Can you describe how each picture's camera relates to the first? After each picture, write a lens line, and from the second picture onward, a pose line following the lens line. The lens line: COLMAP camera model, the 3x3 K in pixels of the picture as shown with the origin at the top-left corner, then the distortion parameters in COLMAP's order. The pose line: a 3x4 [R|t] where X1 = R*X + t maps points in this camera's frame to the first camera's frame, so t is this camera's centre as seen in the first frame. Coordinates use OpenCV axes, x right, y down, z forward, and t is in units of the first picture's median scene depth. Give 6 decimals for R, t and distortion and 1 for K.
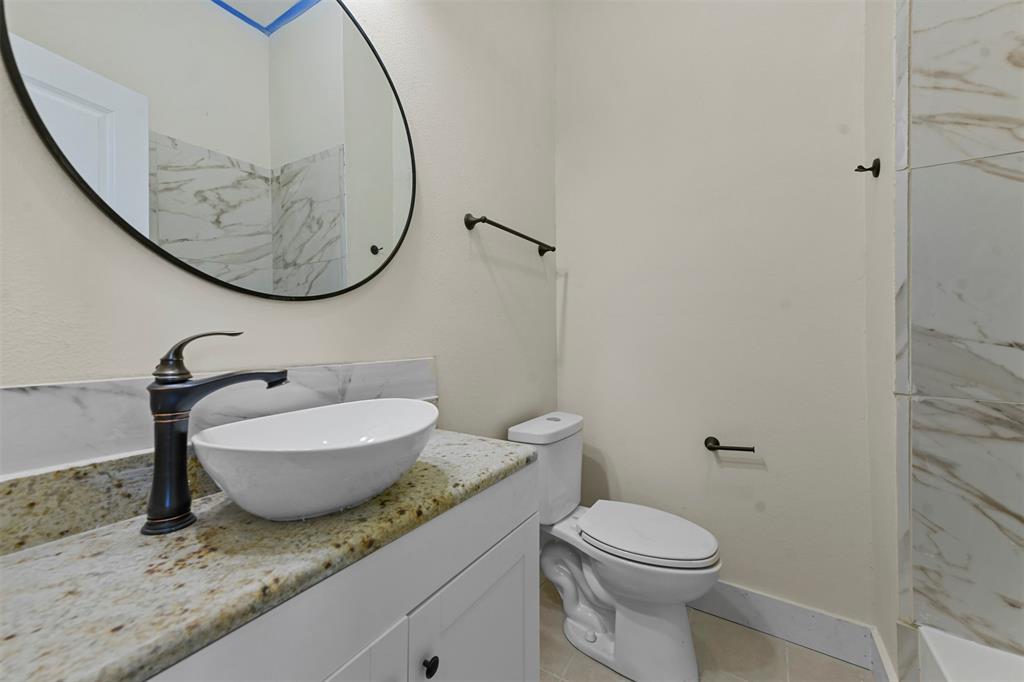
lens RADIAL K [[405.0, 0, 513.5], [0, 405.0, 337.5], [0, 0, 1]] dist [0.015177, -0.000147]
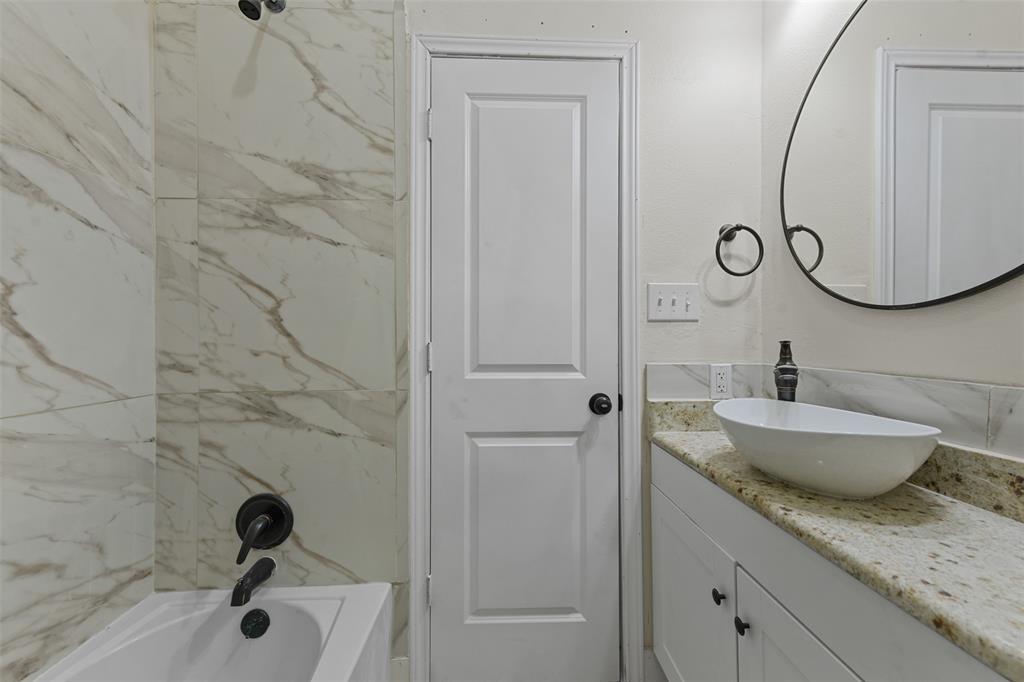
lens RADIAL K [[405.0, 0, 512.0], [0, 405.0, 341.8], [0, 0, 1]] dist [0.015177, -0.000147]
pose [[-0.847033, -0.001676, -0.531537, 0.825882], [-0.001933, 0.999998, -0.000072, -0.011508], [0.531537, 0.000966, -0.847035, 1.376668]]
